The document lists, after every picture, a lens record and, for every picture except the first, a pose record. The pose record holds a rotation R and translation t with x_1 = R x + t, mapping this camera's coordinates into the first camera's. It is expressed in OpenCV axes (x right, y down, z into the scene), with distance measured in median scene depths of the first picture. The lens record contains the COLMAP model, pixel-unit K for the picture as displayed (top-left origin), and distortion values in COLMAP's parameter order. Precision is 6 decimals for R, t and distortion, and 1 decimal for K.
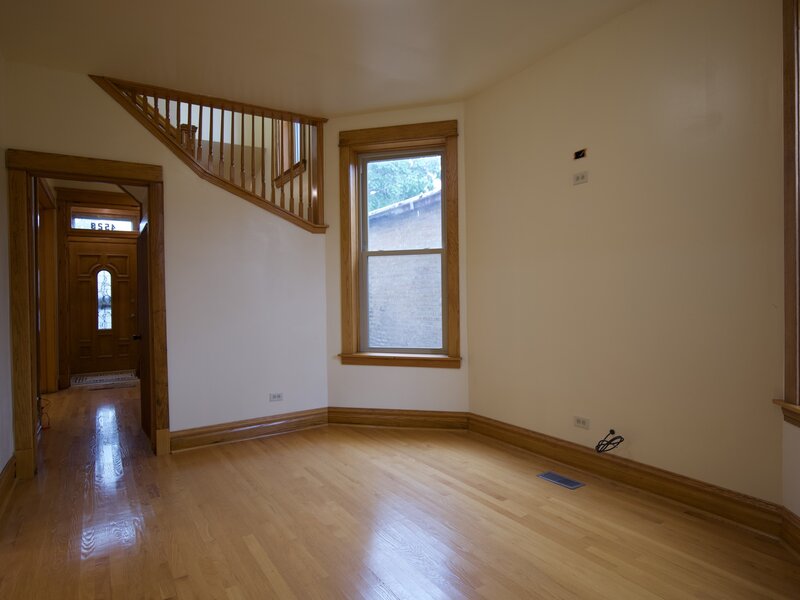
lens RADIAL K [[478.3, 0, 396.9], [0, 478.3, 298.2], [0, 0, 1]] dist [-0.032898, 0.000868]
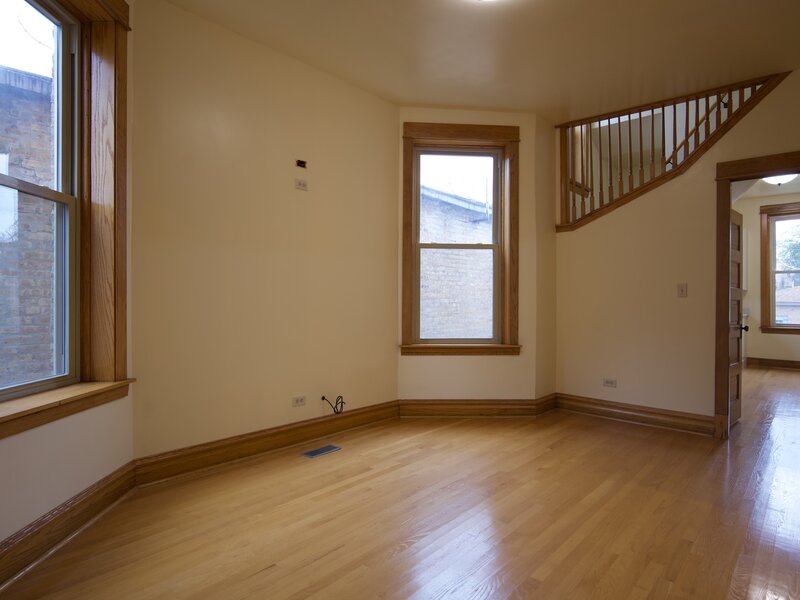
lens RADIAL K [[478.3, 0, 402.7], [0, 478.3, 300.5], [0, 0, 1]] dist [-0.032898, 0.000868]
pose [[-0.292733, 0.008025, 0.956160, -0.906086], [0.001136, 0.999967, -0.008045, 0.037875], [-0.956193, -0.001269, -0.292733, 1.298041]]
